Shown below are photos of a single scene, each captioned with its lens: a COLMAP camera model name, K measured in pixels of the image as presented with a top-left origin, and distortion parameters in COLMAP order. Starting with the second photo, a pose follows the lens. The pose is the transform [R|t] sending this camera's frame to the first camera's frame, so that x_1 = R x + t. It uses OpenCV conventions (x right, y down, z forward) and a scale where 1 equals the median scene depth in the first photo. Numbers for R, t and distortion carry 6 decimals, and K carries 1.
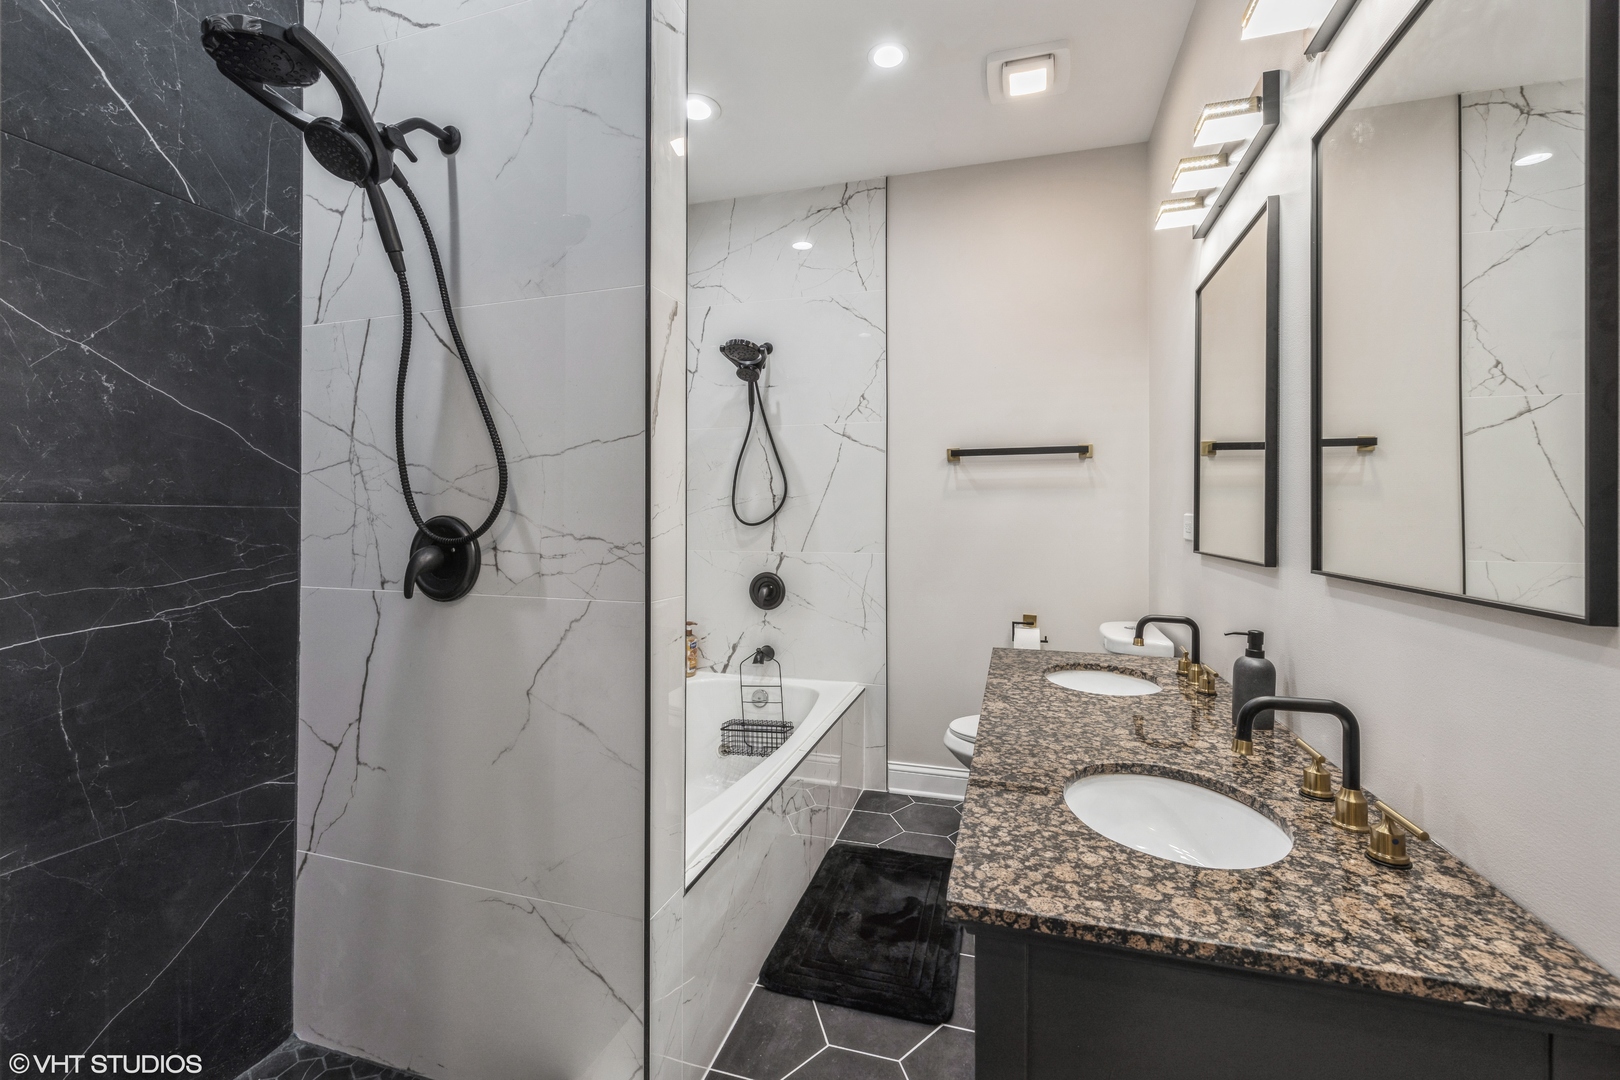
lens RADIAL K [[683.2, 0, 815.2], [0, 683.2, 519.9], [0, 0, 1]] dist [-0.000896, -0.000392]
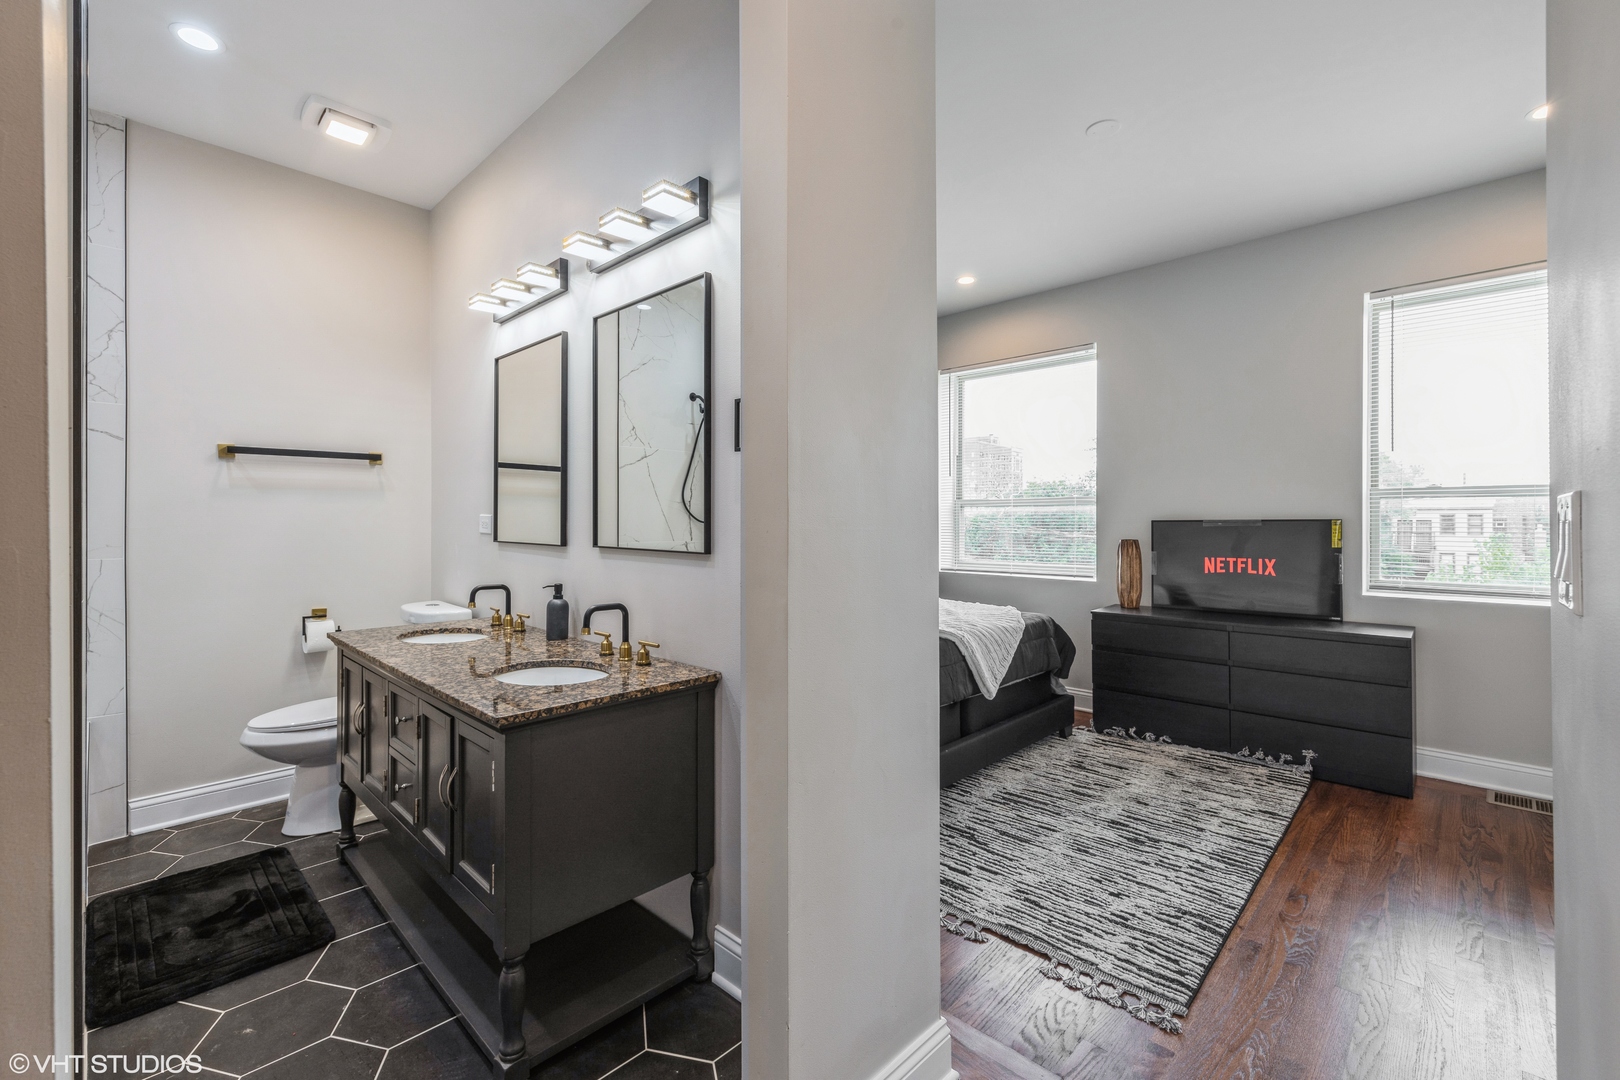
lens RADIAL K [[683.2, 0, 815.3], [0, 683.2, 525.4], [0, 0, 1]] dist [-0.000896, -0.000392]
pose [[0.456964, -0.010982, 0.889418, -0.405545], [0.000541, 0.999927, 0.012068, -0.003403], [-0.889485, -0.005034, 0.456936, -0.249059]]
